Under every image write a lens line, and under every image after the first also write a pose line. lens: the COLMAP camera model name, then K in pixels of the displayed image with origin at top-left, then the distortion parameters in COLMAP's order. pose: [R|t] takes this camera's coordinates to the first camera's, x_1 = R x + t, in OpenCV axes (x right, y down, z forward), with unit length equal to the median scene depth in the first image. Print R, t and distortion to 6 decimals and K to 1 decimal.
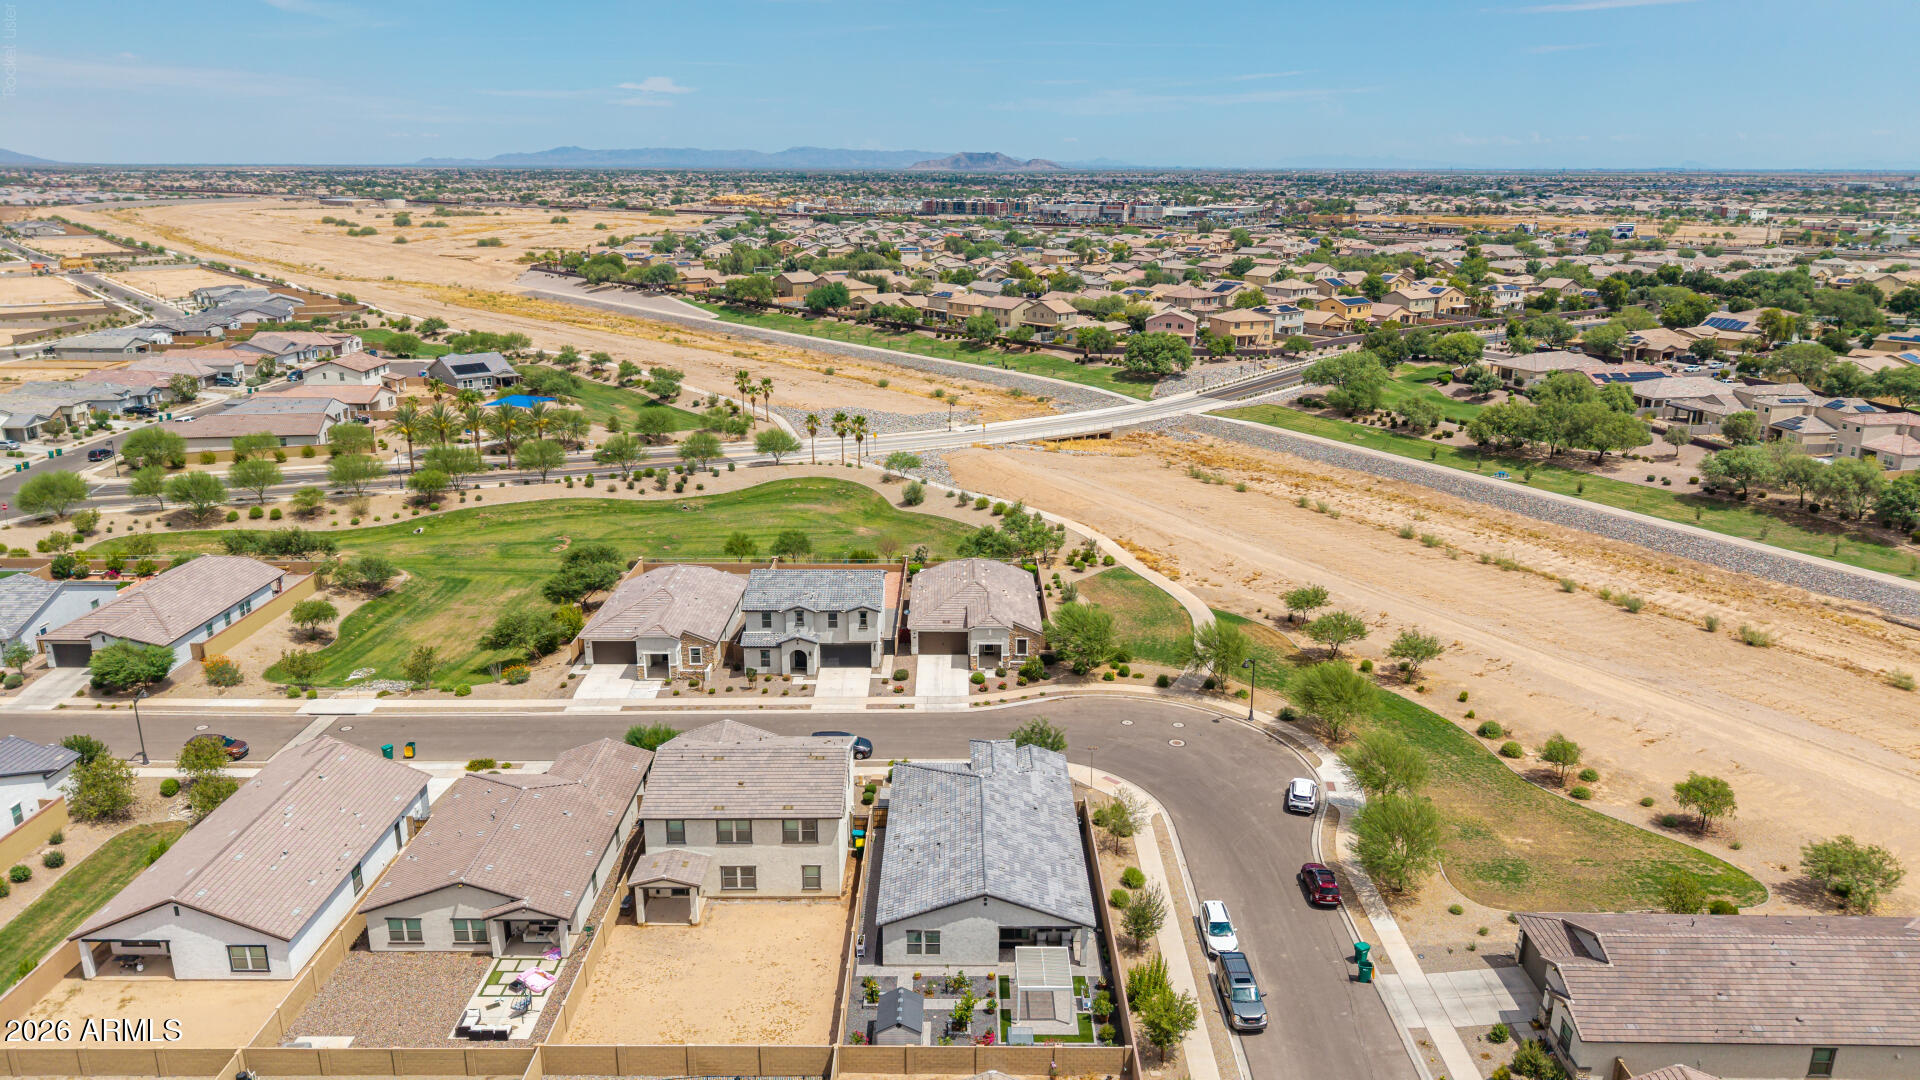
lens RADIAL K [[1265.8, 0, 961.8], [0, 1265.8, 549.3], [0, 0, 1]] dist [0.066317, -0.079207]
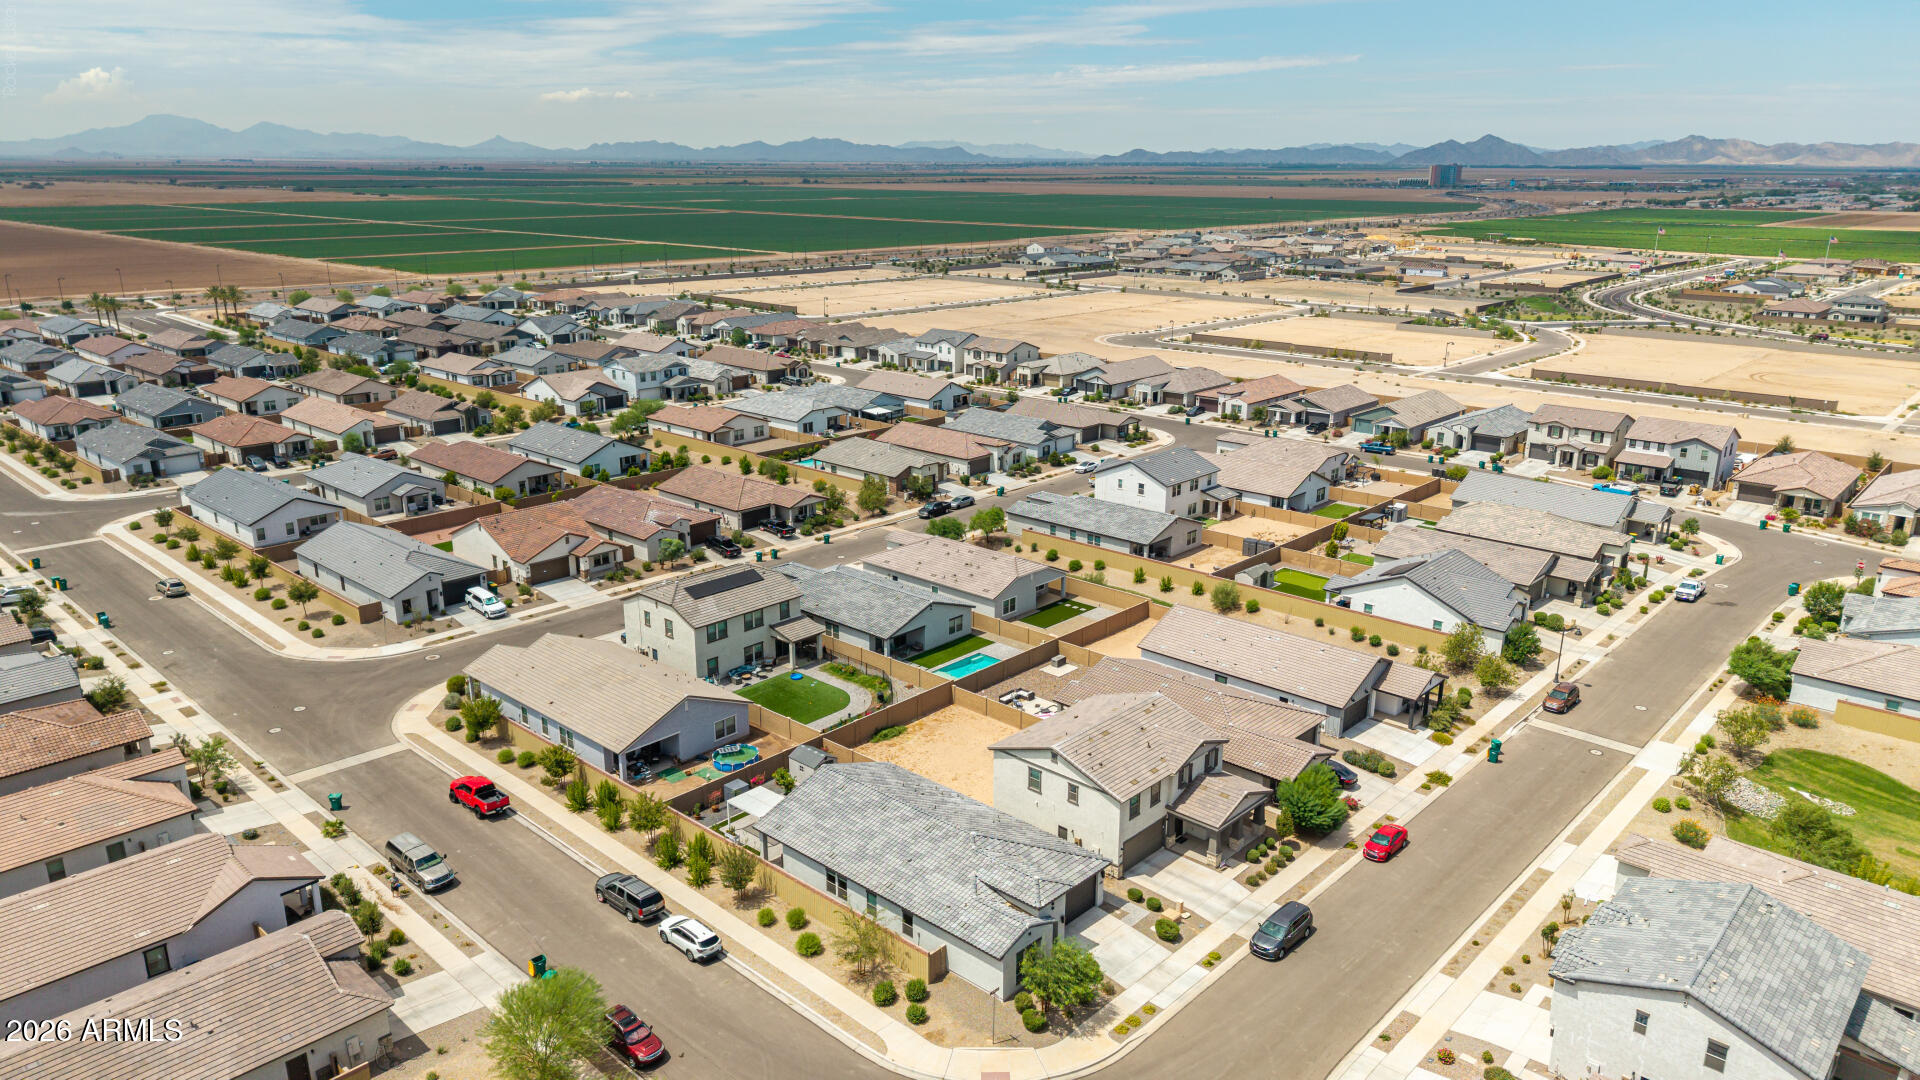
lens RADIAL K [[1273.4, 0, 963.2], [0, 1273.4, 542.5], [0, 0, 1]] dist [0.055322, -0.069155]
pose [[-0.676448, 0.202899, -0.707990, 0.409480], [-0.219295, 0.862210, 0.456622, -0.274384], [0.703084, 0.464139, -0.538746, 0.900974]]
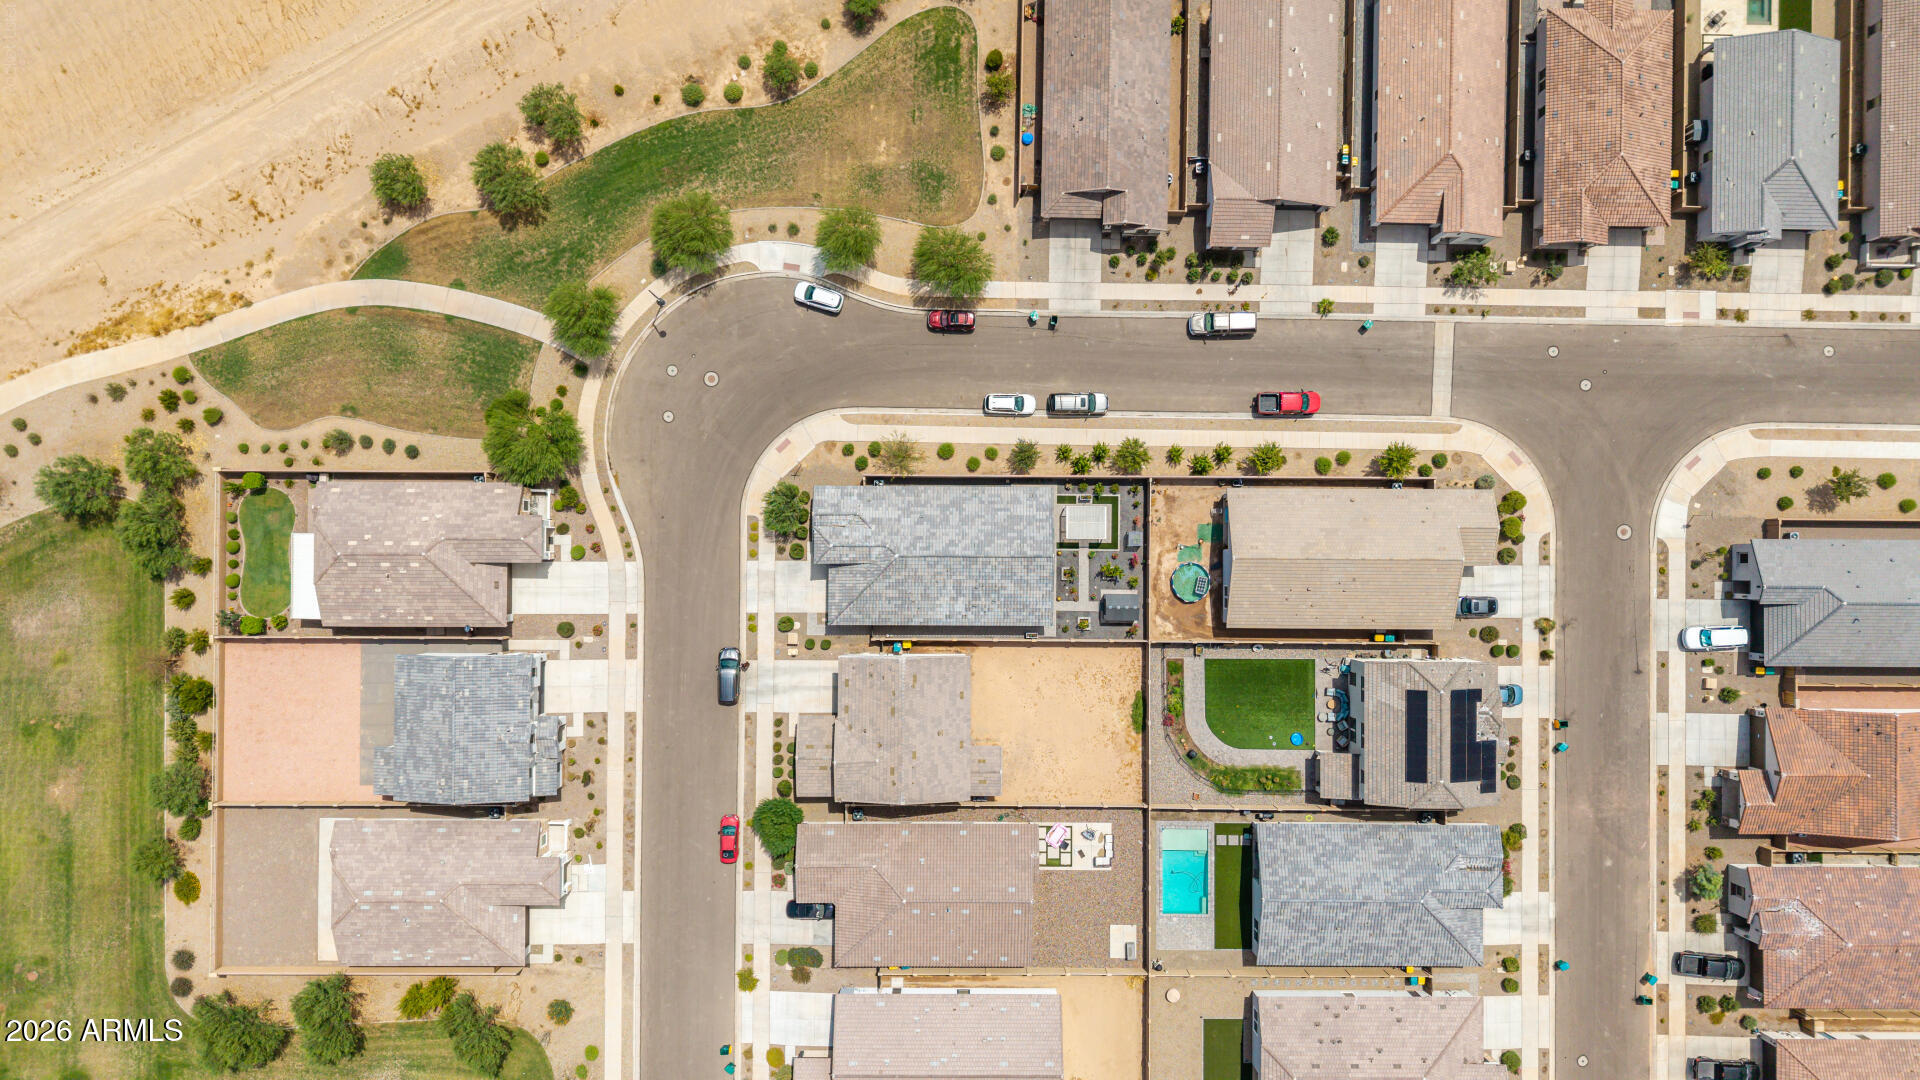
lens RADIAL K [[1273.4, 0, 963.2], [0, 1273.4, 542.5], [0, 0, 1]] dist [0.055322, -0.069155]
pose [[0.006596, -0.999968, 0.004631, 0.015730], [0.277339, 0.006279, 0.960752, -0.685466], [-0.960750, -0.005053, 0.277371, 0.367489]]
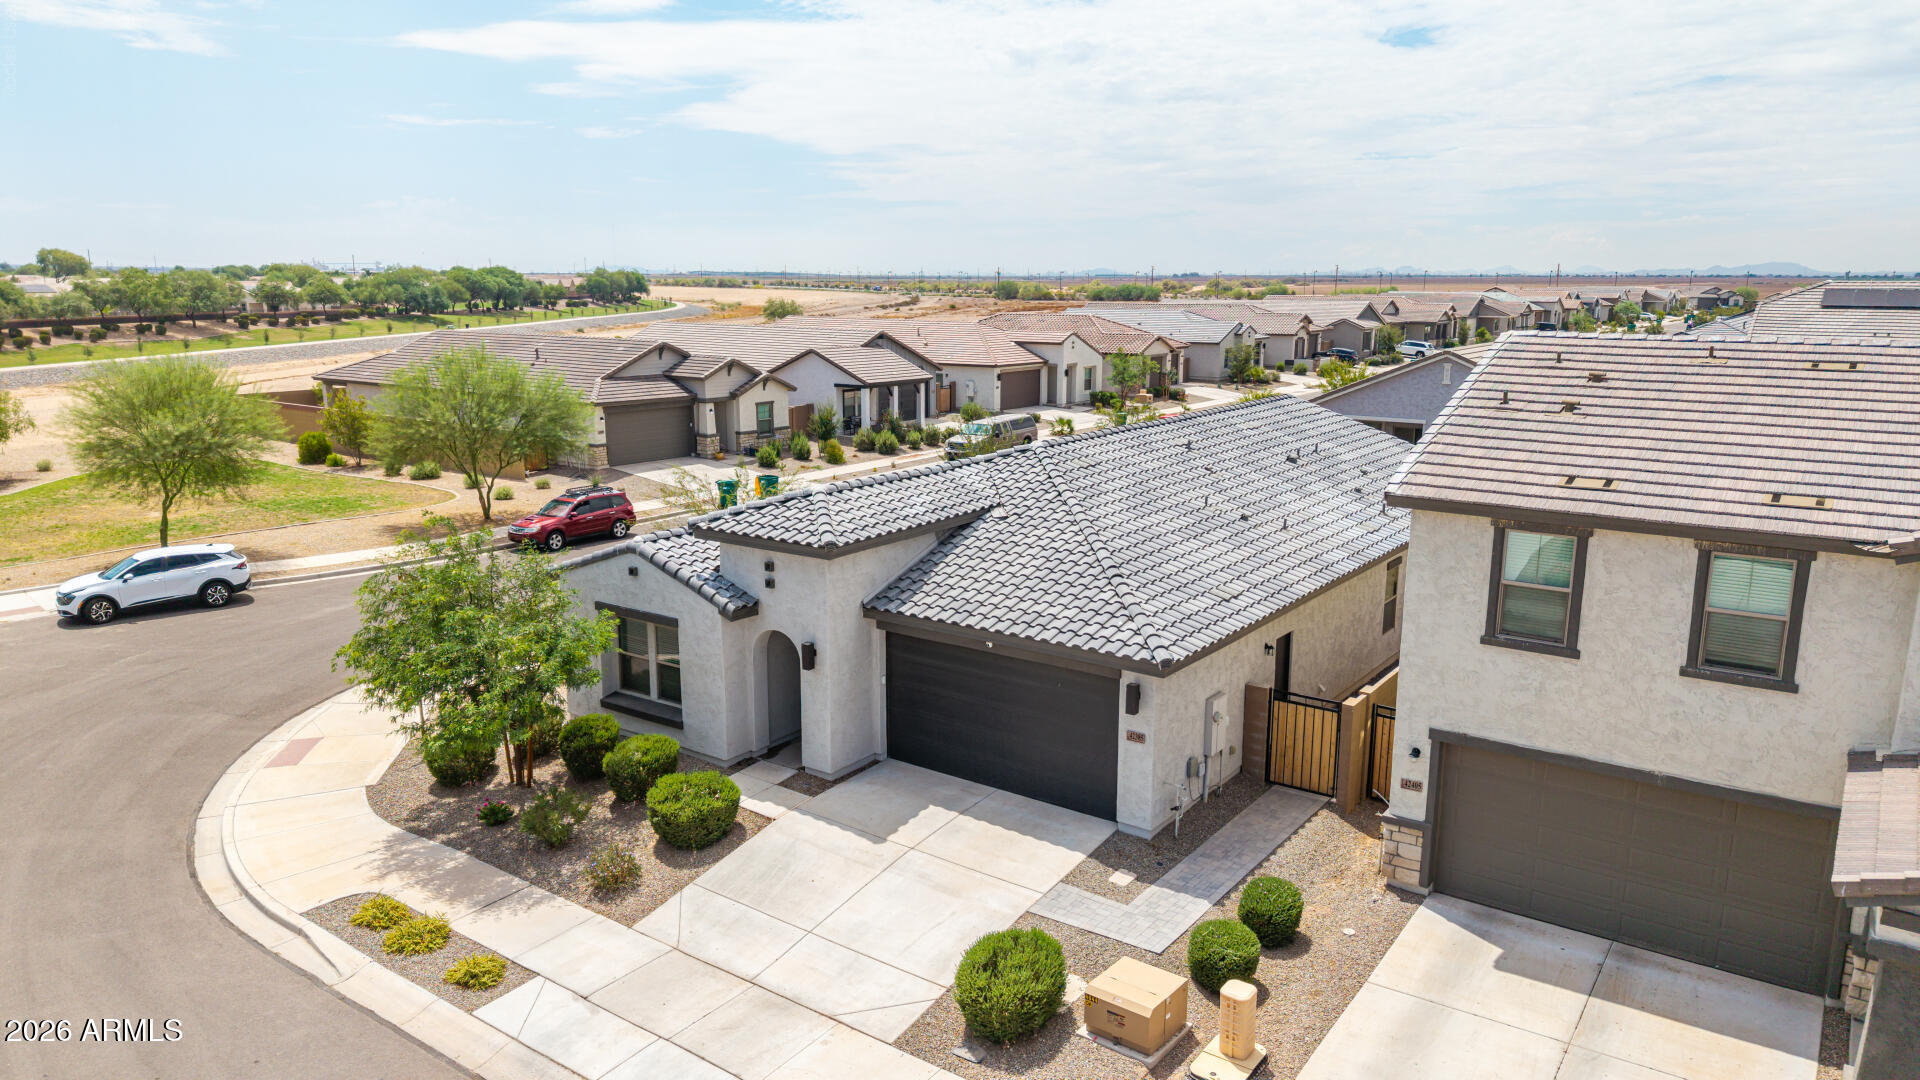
lens RADIAL K [[1273.4, 0, 963.2], [0, 1273.4, 542.5], [0, 0, 1]] dist [0.055322, -0.069155]
pose [[-0.811488, -0.125610, 0.570710, -0.097195], [0.163510, 0.888809, 0.428115, 0.041495], [-0.561028, 0.440727, -0.700719, 0.799567]]
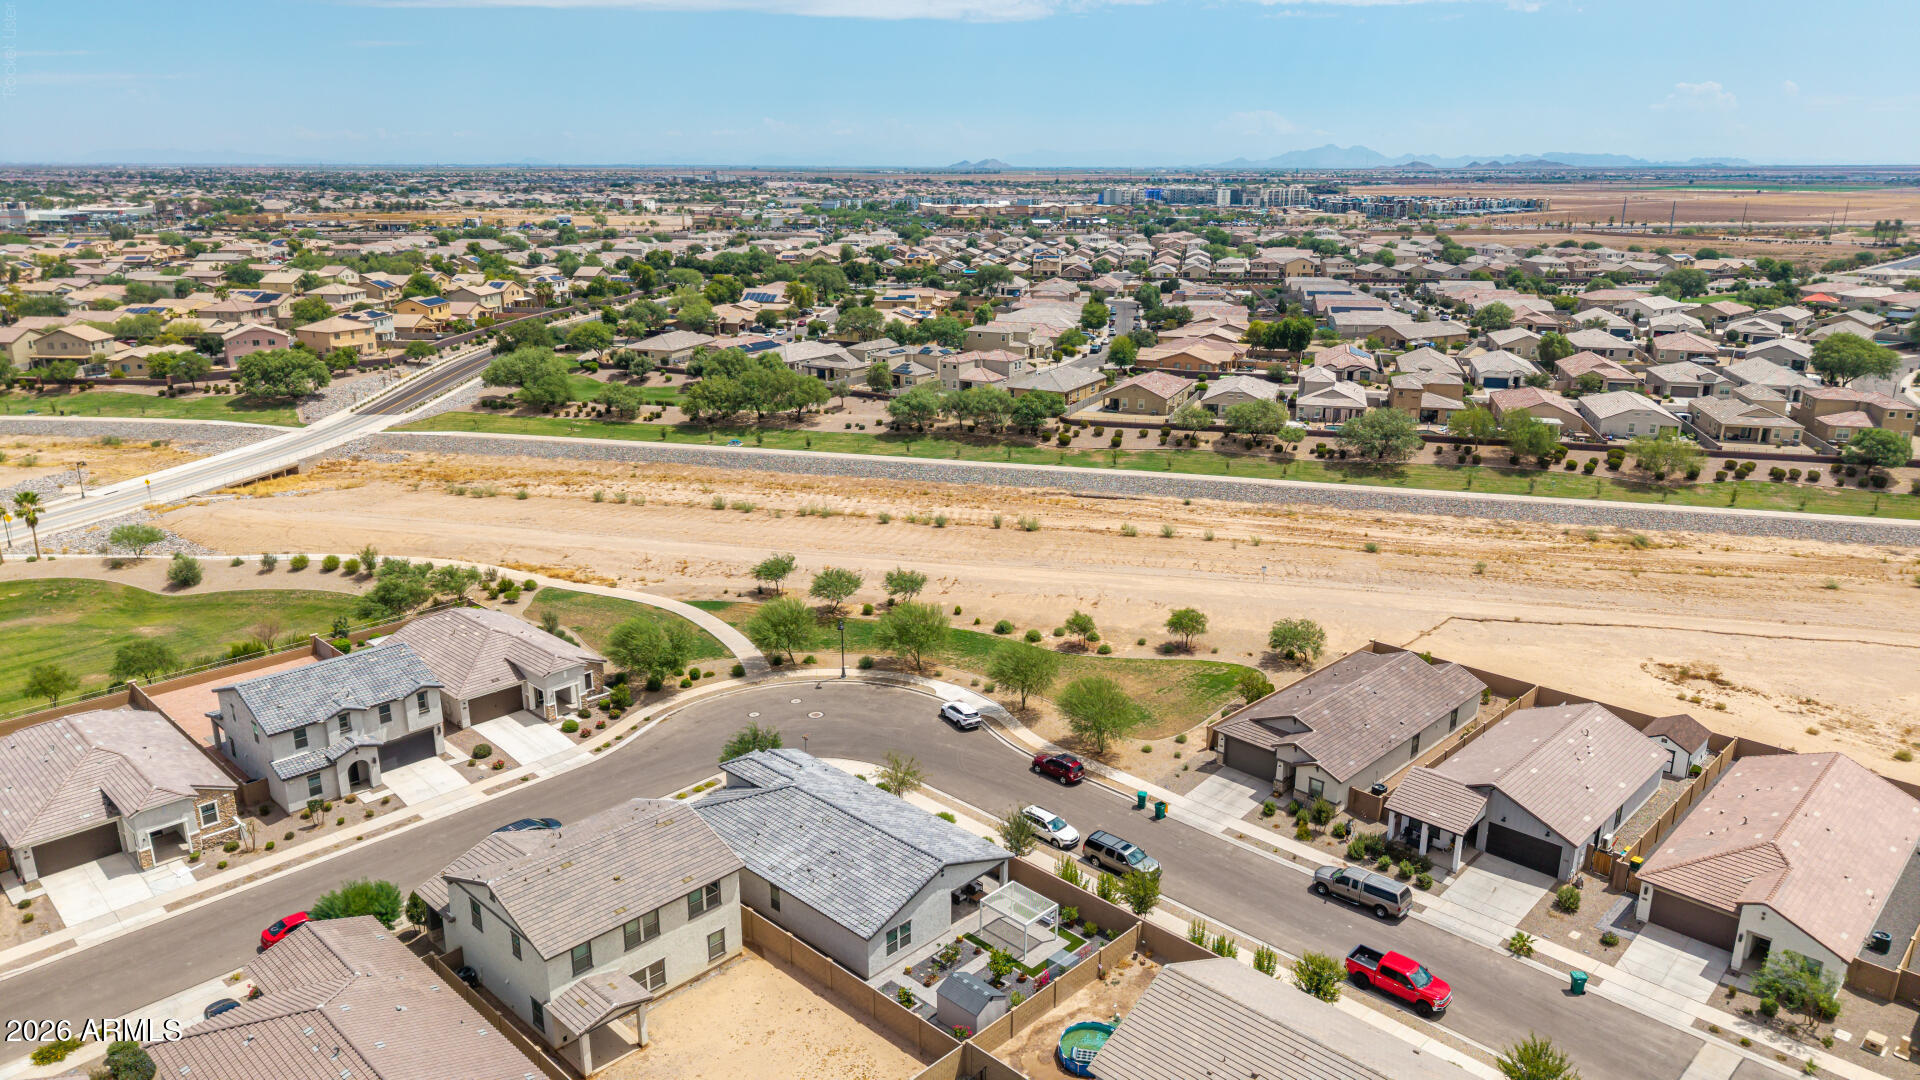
lens RADIAL K [[1273.4, 0, 963.2], [0, 1273.4, 542.5], [0, 0, 1]] dist [0.055322, -0.069155]
pose [[0.690808, -0.206779, 0.692839, -0.347995], [0.208446, 0.974505, 0.083008, -0.037497], [-0.692340, 0.087077, 0.716298, 0.119255]]
